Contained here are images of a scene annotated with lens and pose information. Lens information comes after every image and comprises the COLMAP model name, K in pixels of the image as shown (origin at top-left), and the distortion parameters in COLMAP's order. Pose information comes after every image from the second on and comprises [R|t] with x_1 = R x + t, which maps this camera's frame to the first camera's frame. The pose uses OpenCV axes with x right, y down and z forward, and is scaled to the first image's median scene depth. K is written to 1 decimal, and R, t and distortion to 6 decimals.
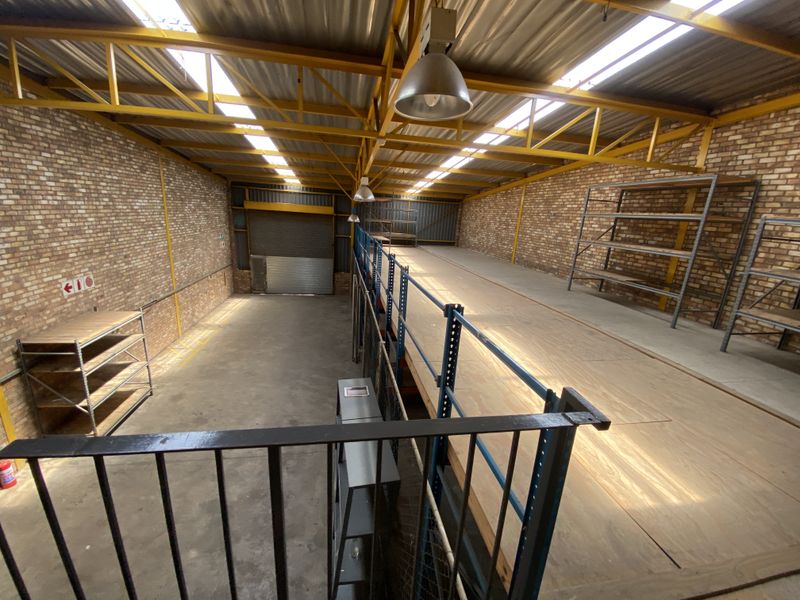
lens RADIAL K [[323.4, 0, 397.9], [0, 323.4, 299.8], [0, 0, 1]] dist [-0.011028, -0.010154]
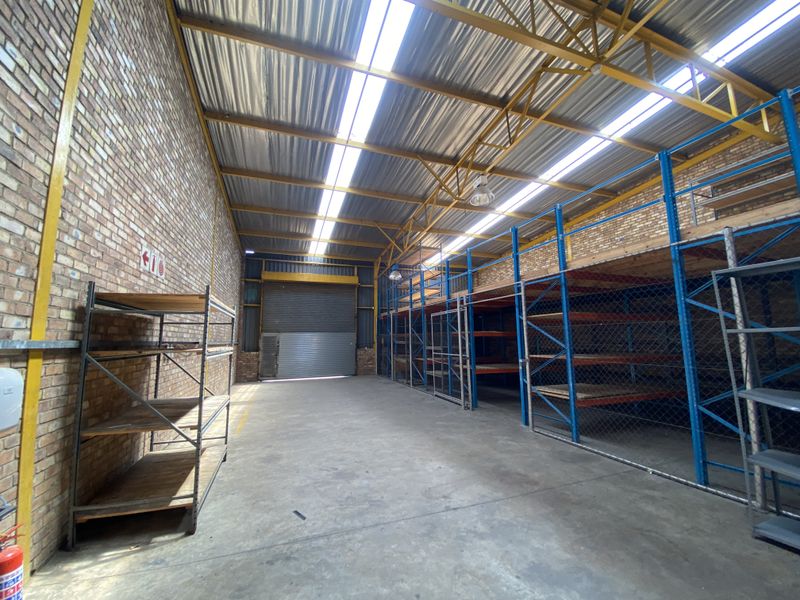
lens RADIAL K [[323.4, 0, 403.0], [0, 323.4, 296.4], [0, 0, 1]] dist [-0.011028, -0.010154]
pose [[0.982656, -0.051107, 0.178254, -0.292752], [0.112860, 0.927562, -0.356217, 0.144905], [-0.147137, 0.370157, 0.917243, 0.161324]]
